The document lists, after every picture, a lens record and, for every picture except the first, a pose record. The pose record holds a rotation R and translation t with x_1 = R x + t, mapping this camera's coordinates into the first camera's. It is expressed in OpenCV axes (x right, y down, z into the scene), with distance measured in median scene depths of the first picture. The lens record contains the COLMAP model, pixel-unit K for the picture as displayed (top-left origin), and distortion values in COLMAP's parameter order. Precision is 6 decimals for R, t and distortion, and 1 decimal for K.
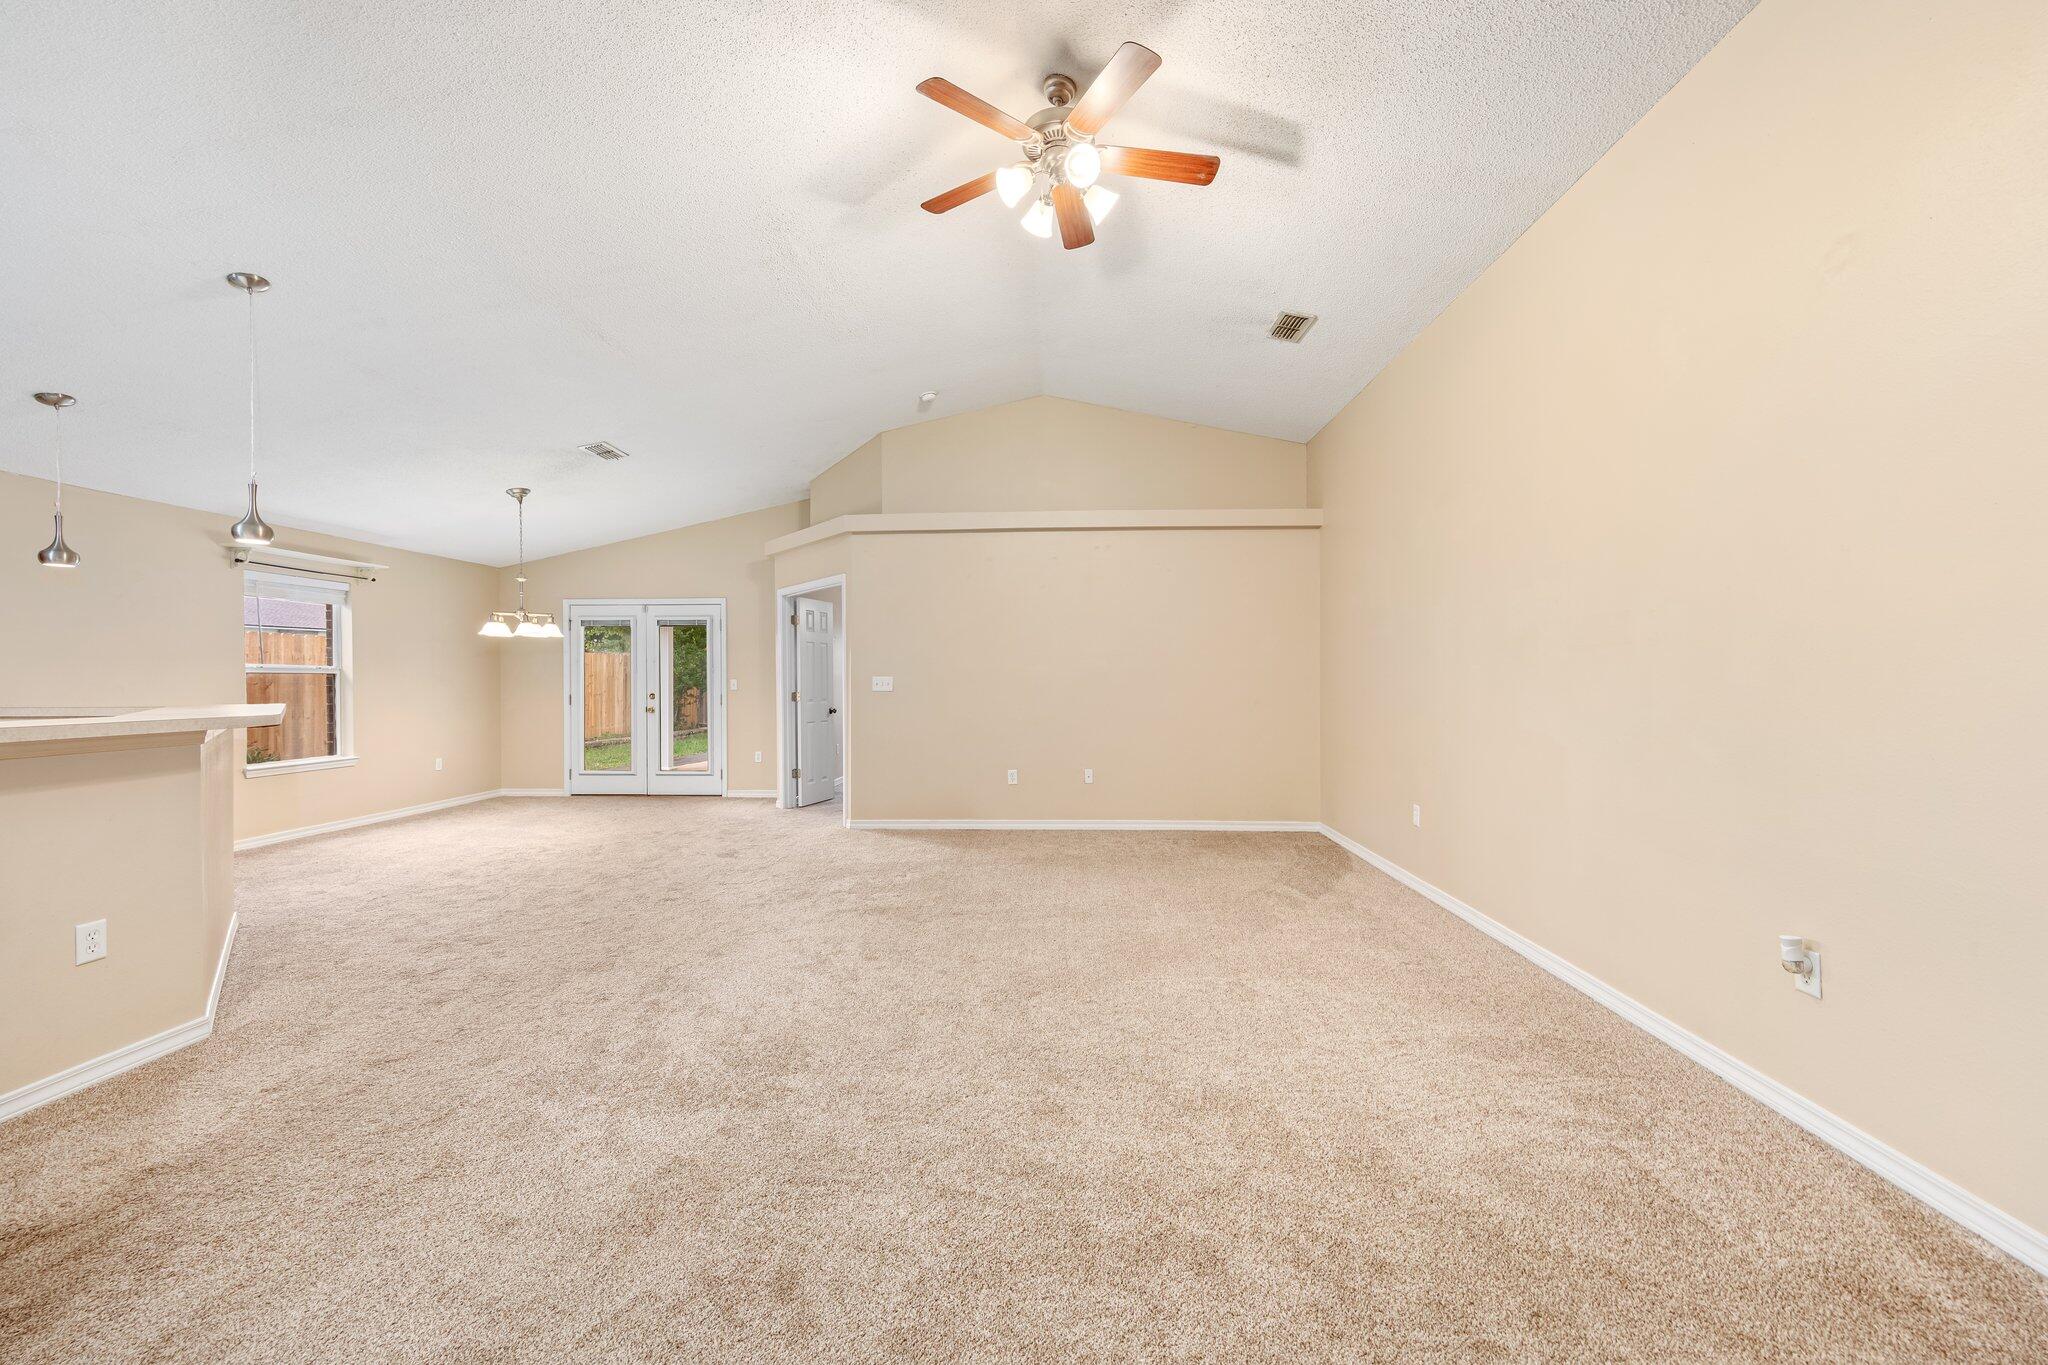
lens RADIAL K [[803.1, 0, 1021.8], [0, 803.1, 678.0], [0, 0, 1]] dist [0.009321, -0.000603]
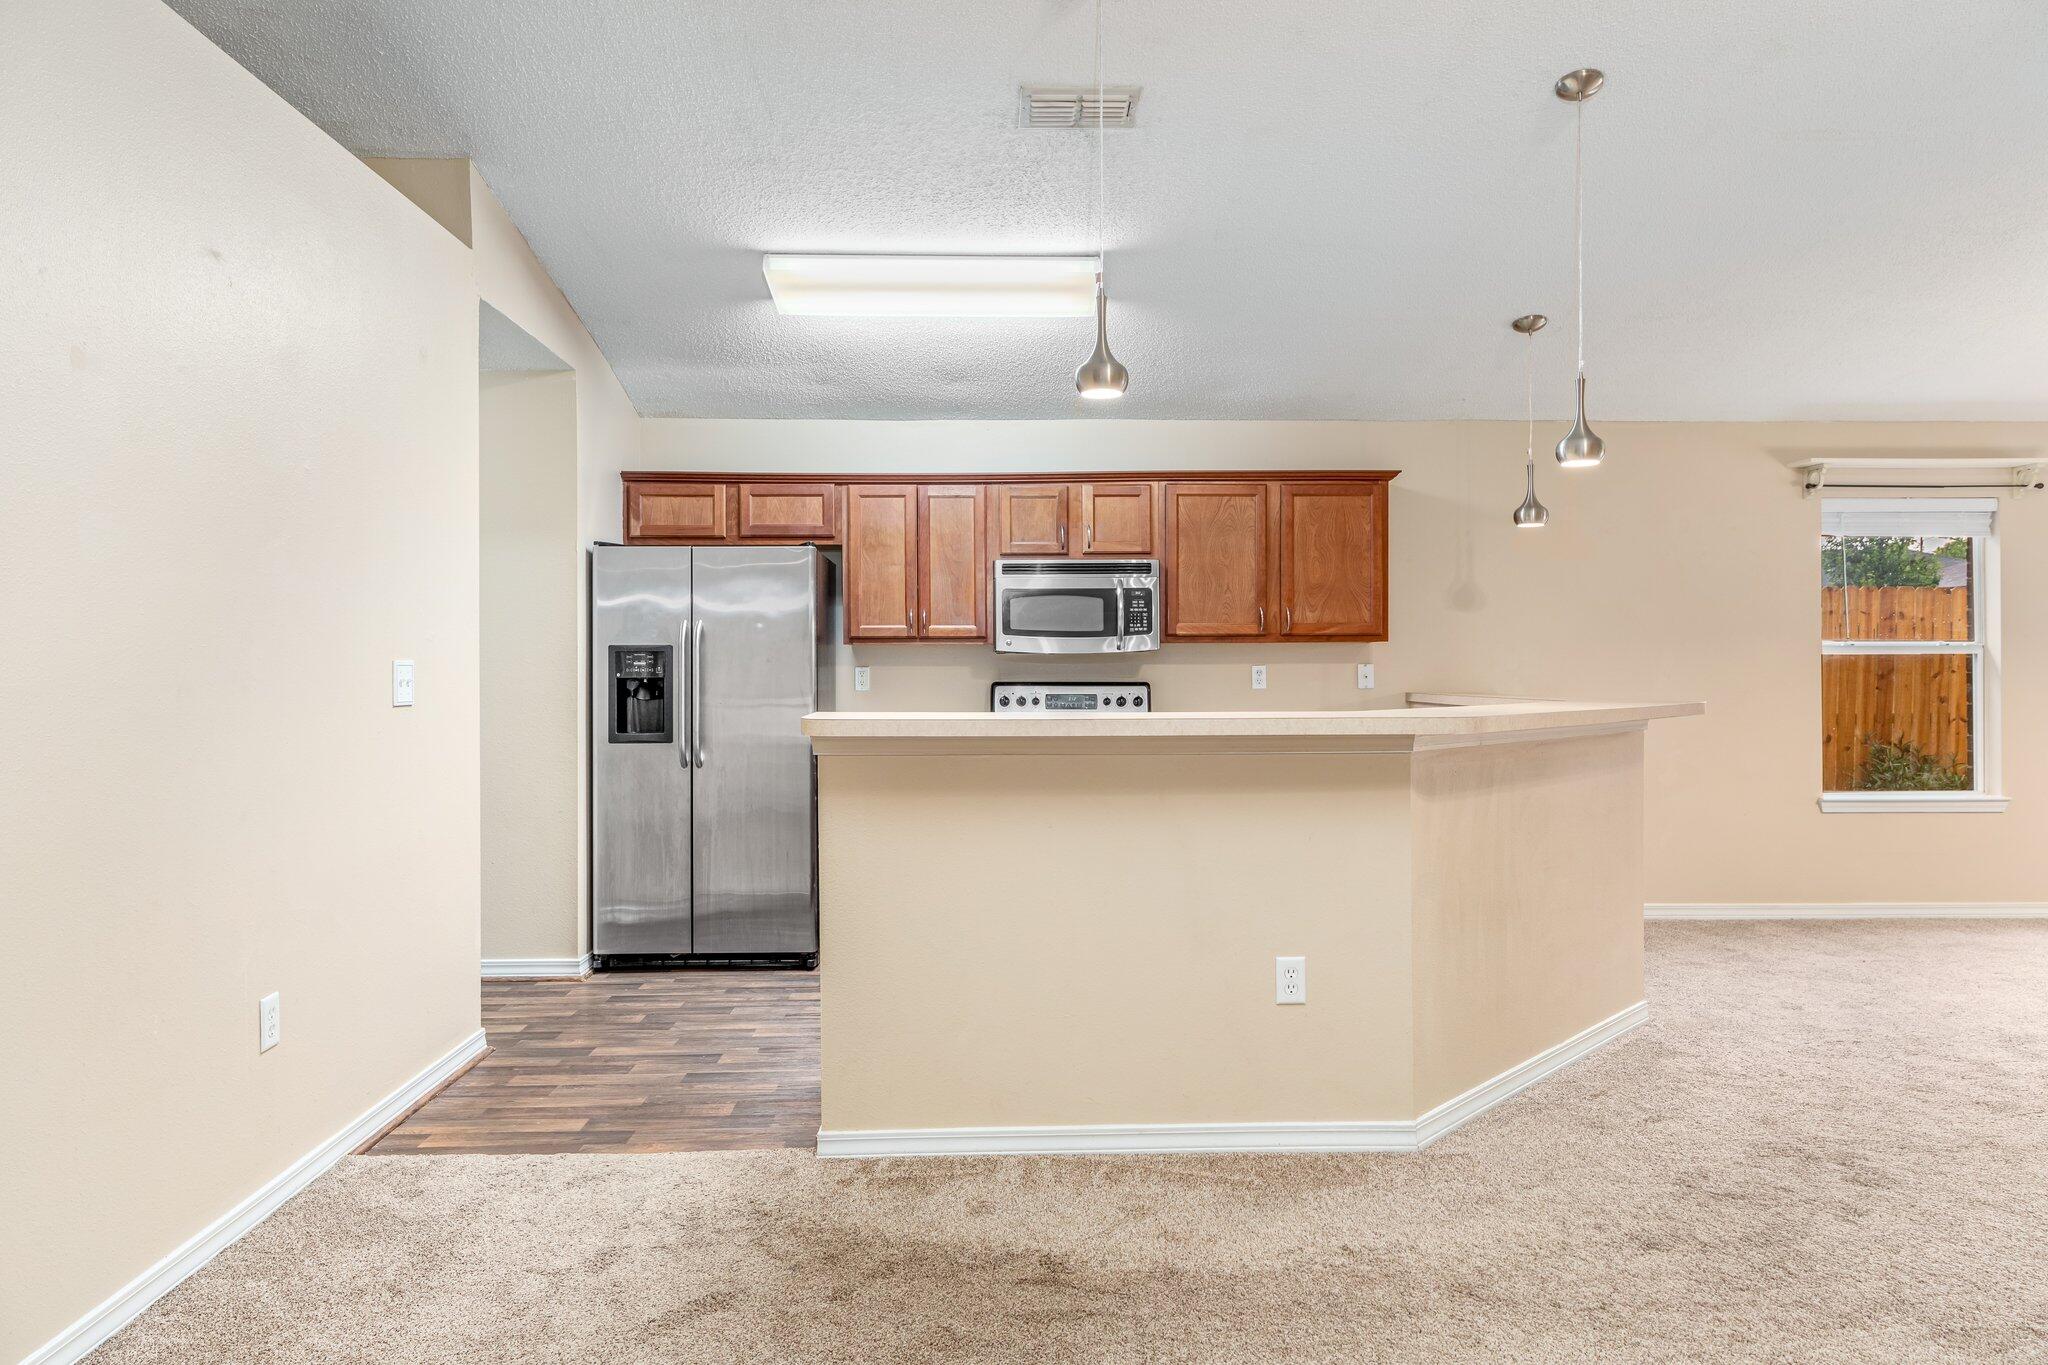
lens RADIAL K [[1335.8, 0, 1021.0], [0, 1335.8, 679.9], [0, 0, 1]] dist [0.004176, 0.001035]
pose [[0.078554, 0.011850, -0.996839, 0.075095], [0.003856, 0.999918, 0.012190, -0.000797], [0.996902, -0.004801, 0.078502, 0.233812]]
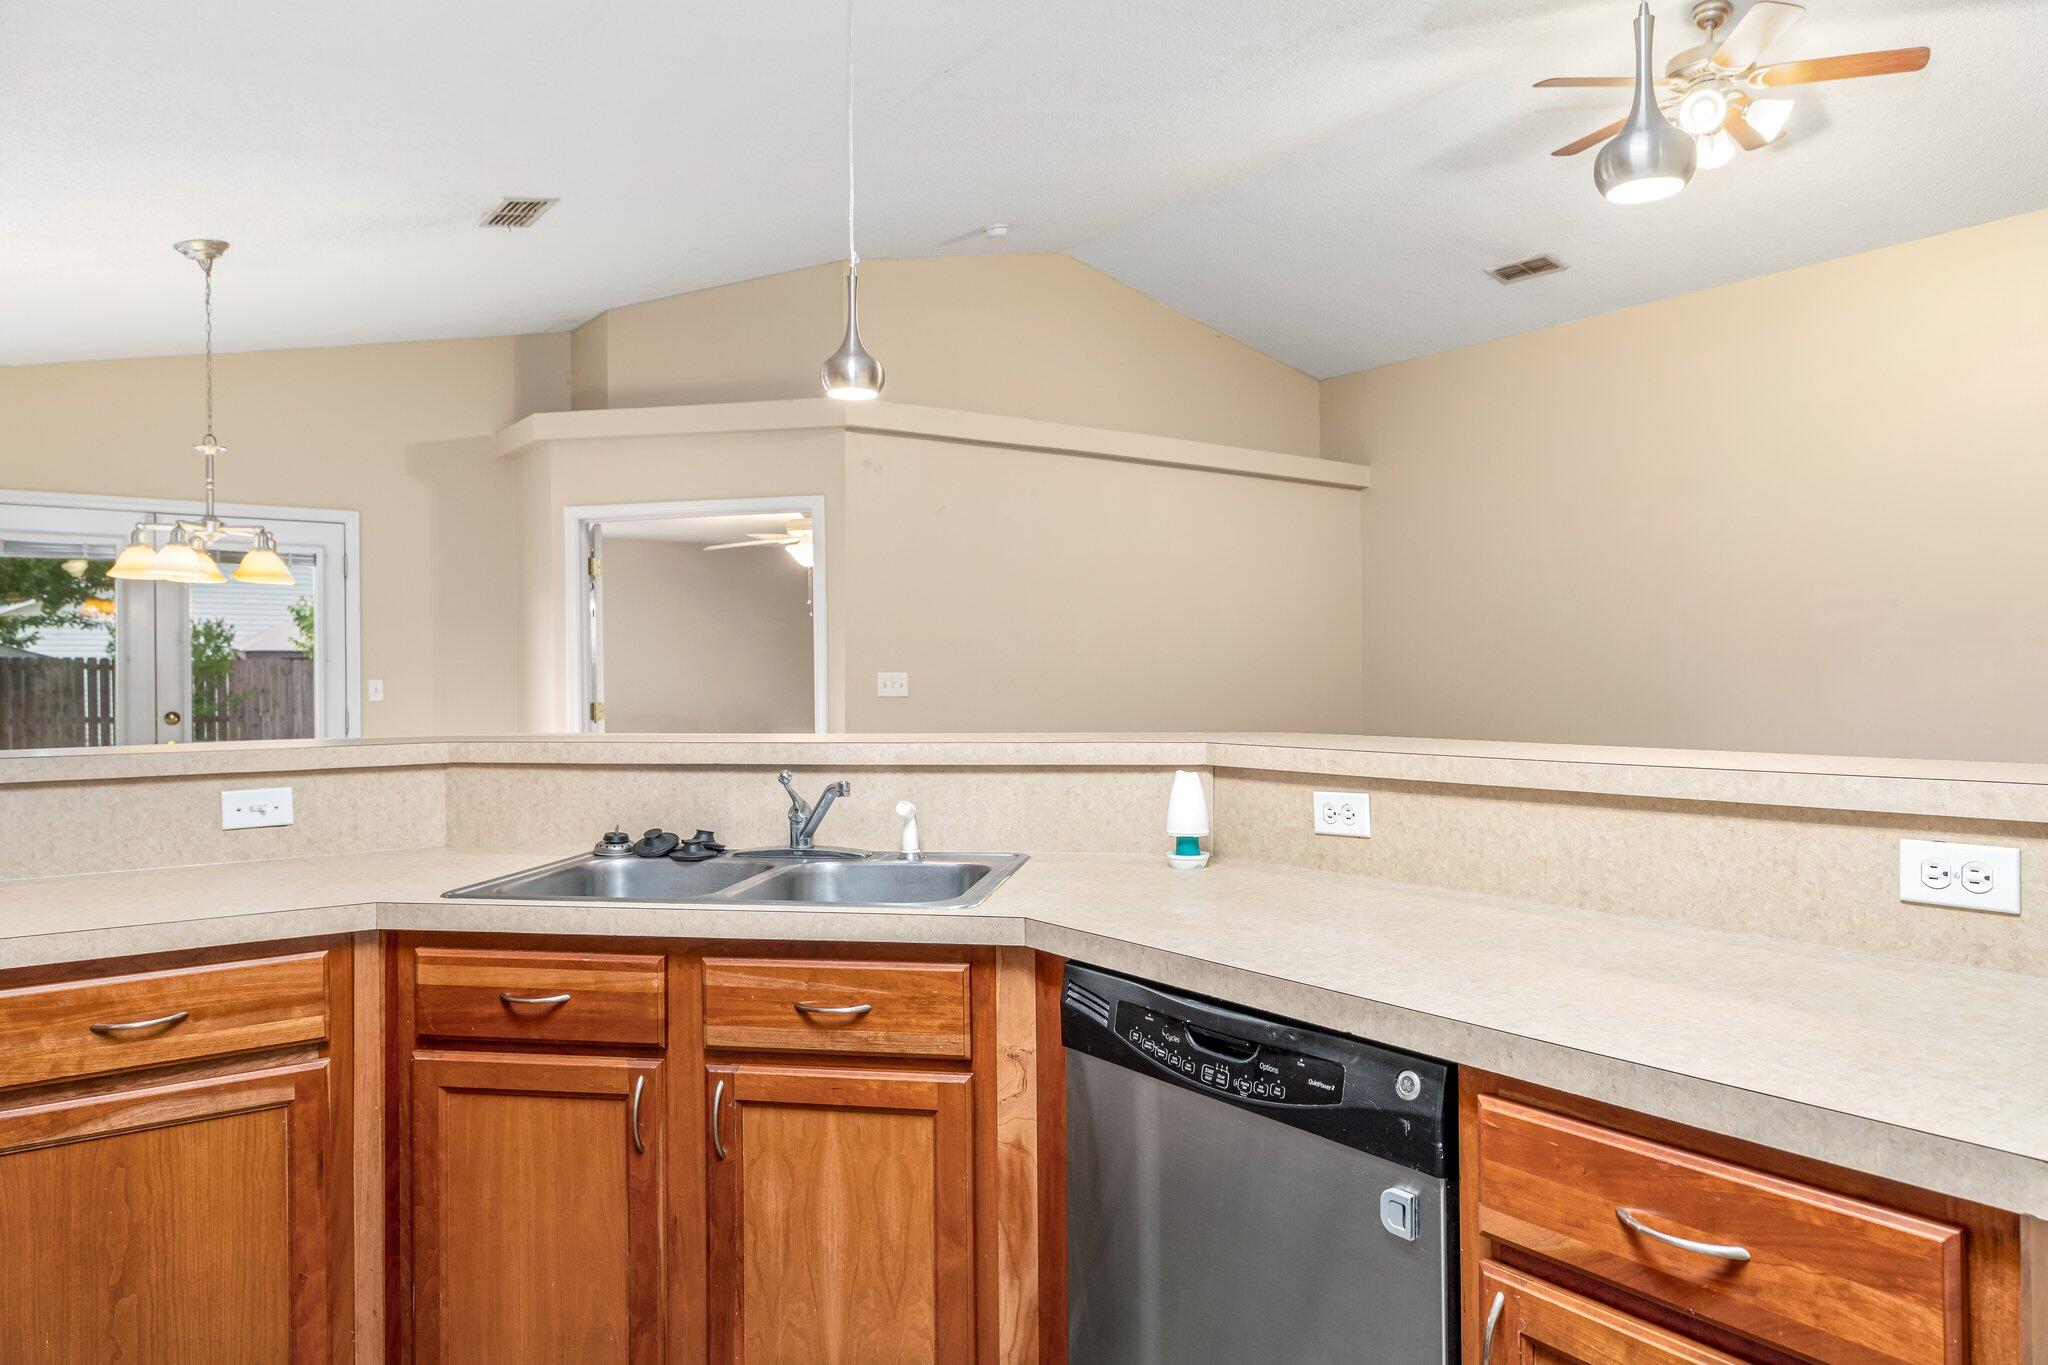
lens RADIAL K [[1335.8, 0, 1021.5], [0, 1335.8, 677.7], [0, 0, 1]] dist [0.004176, 0.001035]
pose [[0.776062, -0.003332, 0.630647, -0.730083], [0.003420, 0.999994, 0.001074, 0.001527], [-0.630647, 0.001323, 0.776069, 0.163128]]
